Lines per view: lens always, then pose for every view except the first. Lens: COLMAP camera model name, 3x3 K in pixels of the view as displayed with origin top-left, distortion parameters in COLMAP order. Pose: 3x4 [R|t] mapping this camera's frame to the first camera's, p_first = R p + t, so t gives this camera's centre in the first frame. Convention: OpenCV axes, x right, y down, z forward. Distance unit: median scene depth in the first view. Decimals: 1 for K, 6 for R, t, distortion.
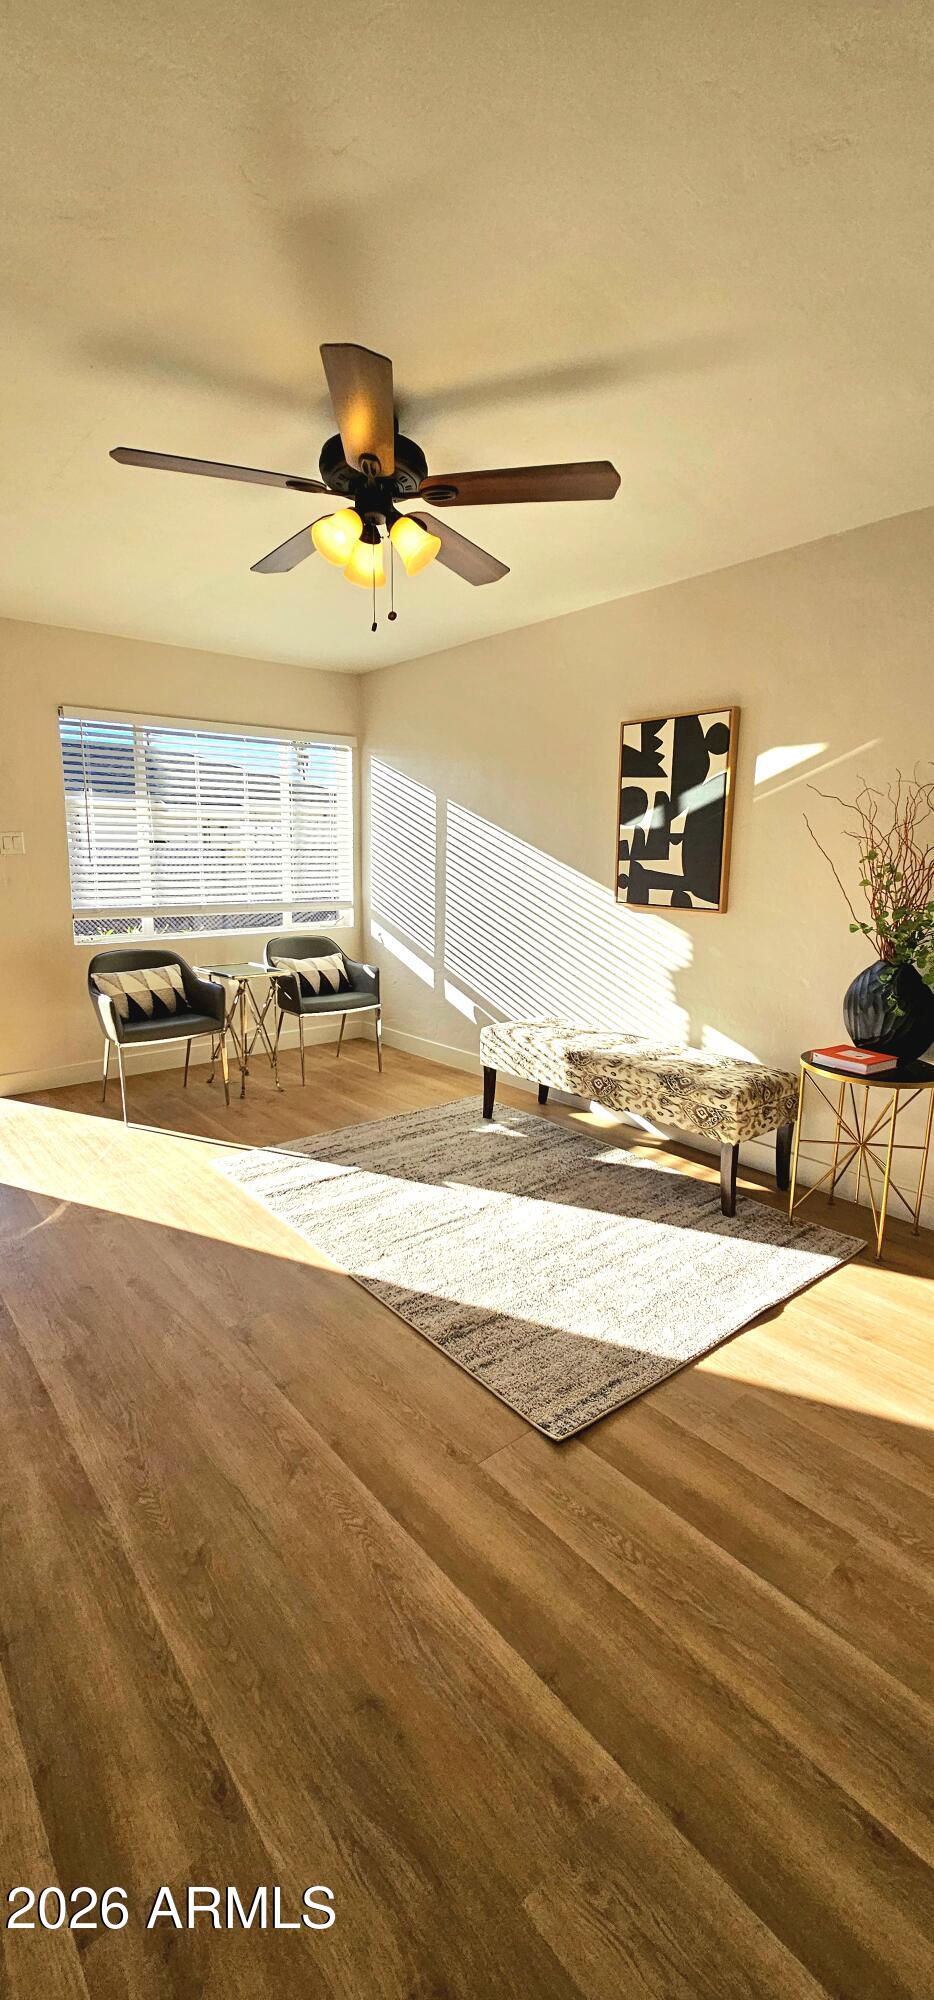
lens RADIAL K [[816.1, 0, 470.9], [0, 816.1, 987.2], [0, 0, 1]] dist [0.004580, 0.000012]
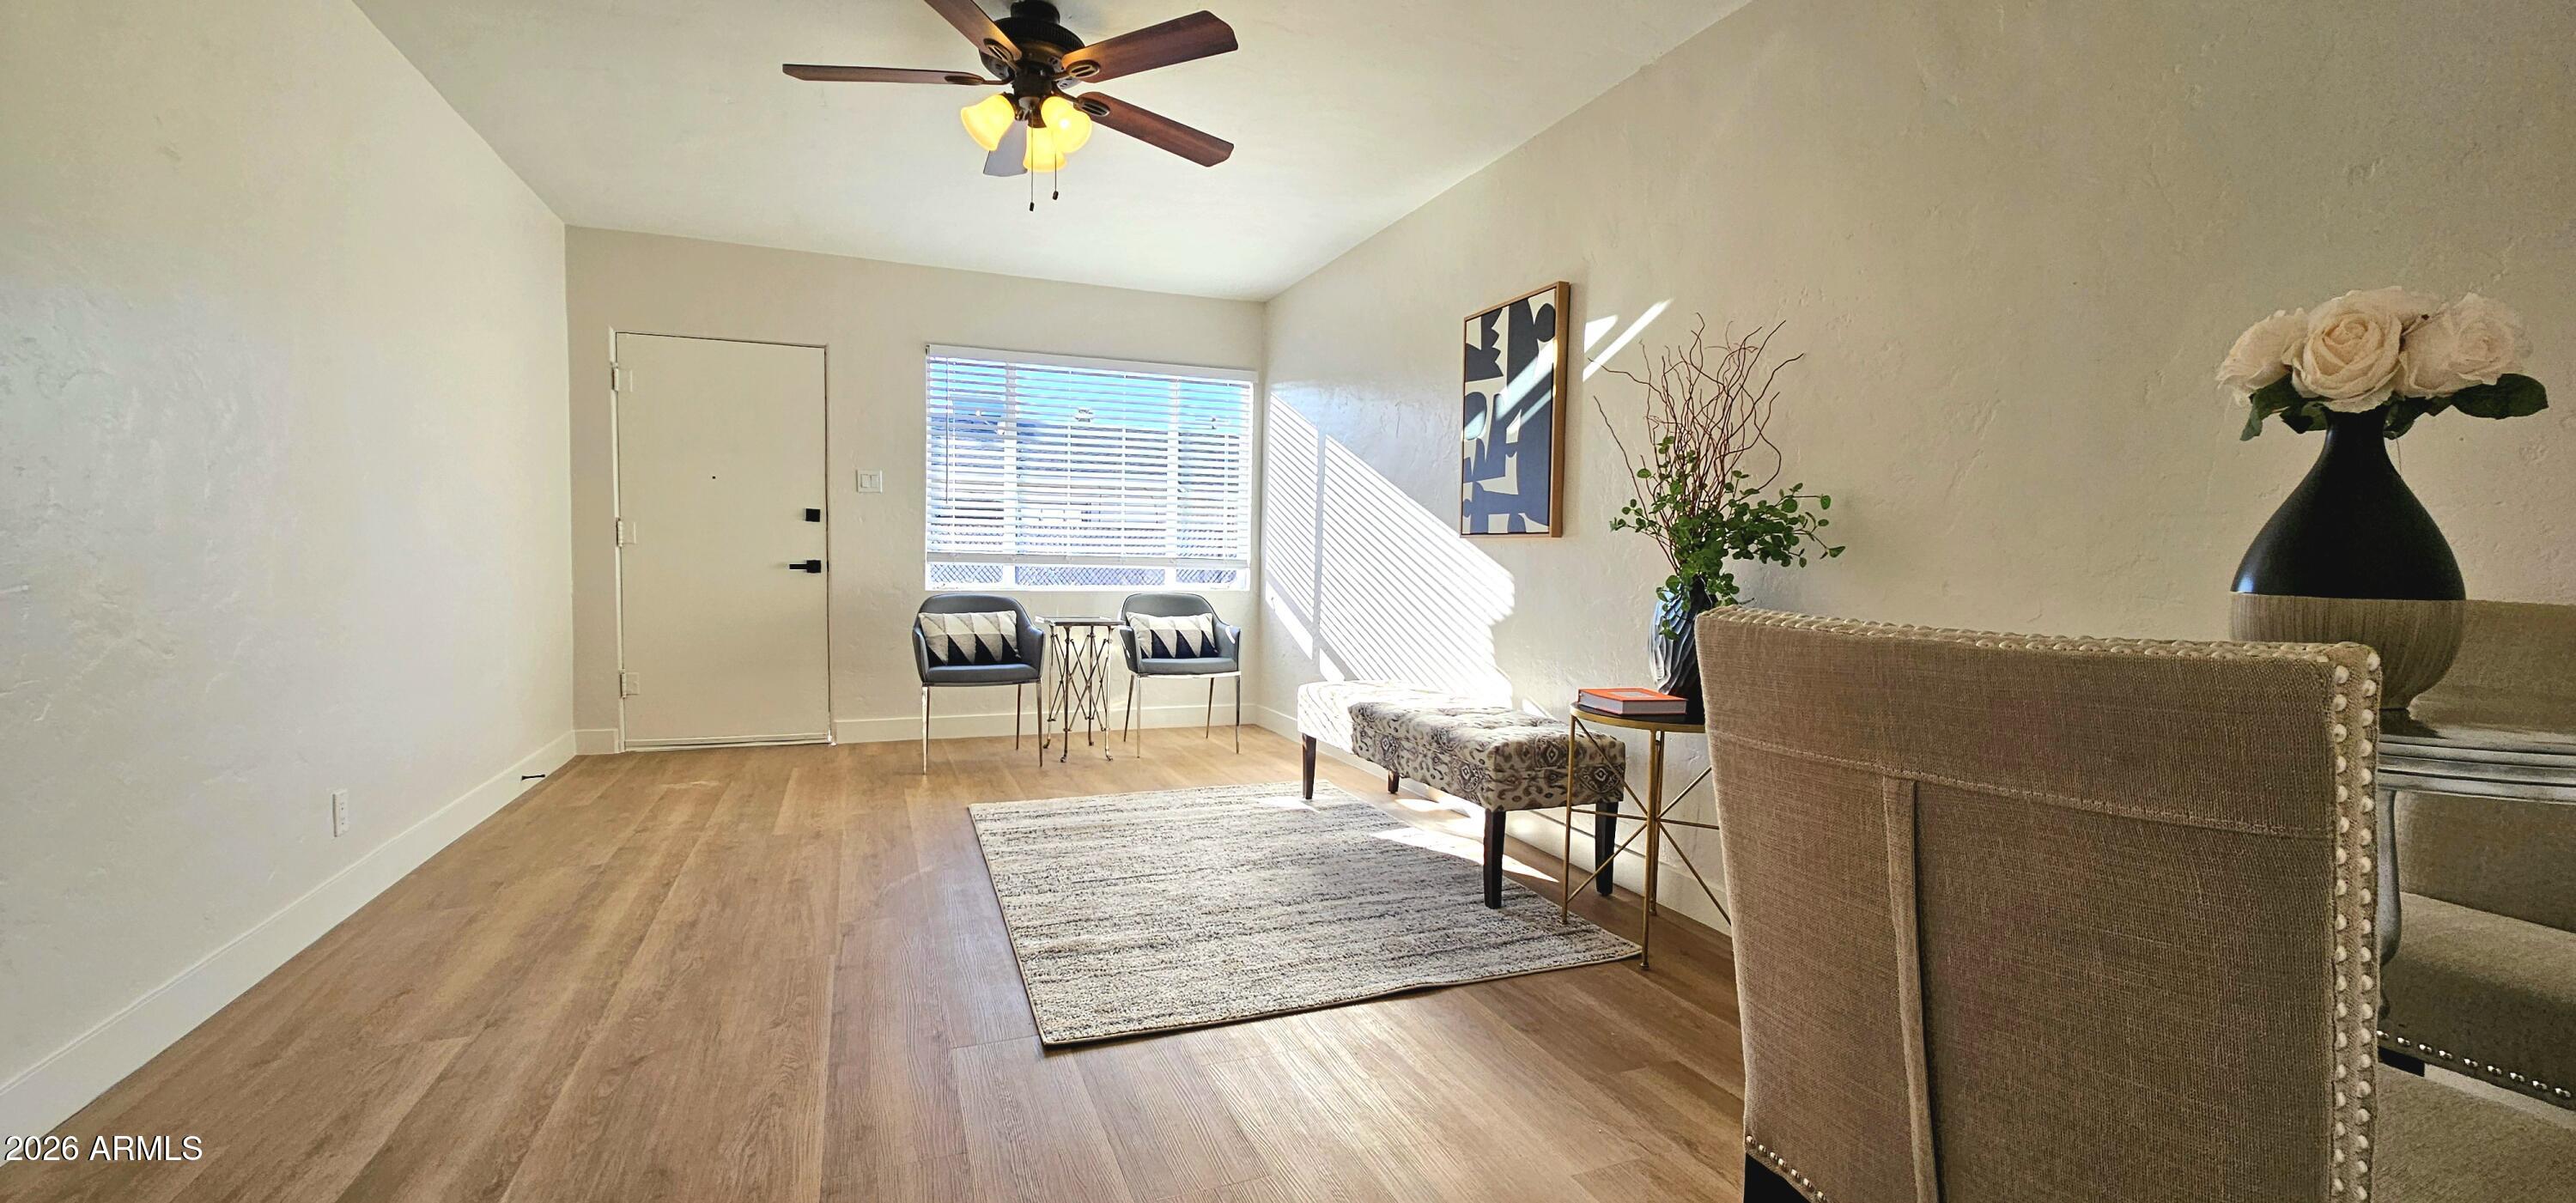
lens RADIAL K [[1051.1, 0, 1276.4], [0, 1051.1, 608.9], [0, 0, 1]] dist [0.004580, 0.000012]
pose [[0.951547, 0.023101, -0.306636, 0.347388], [-0.059223, 0.992273, -0.109026, 0.099242], [0.301748, 0.121903, 0.945562, -0.030812]]
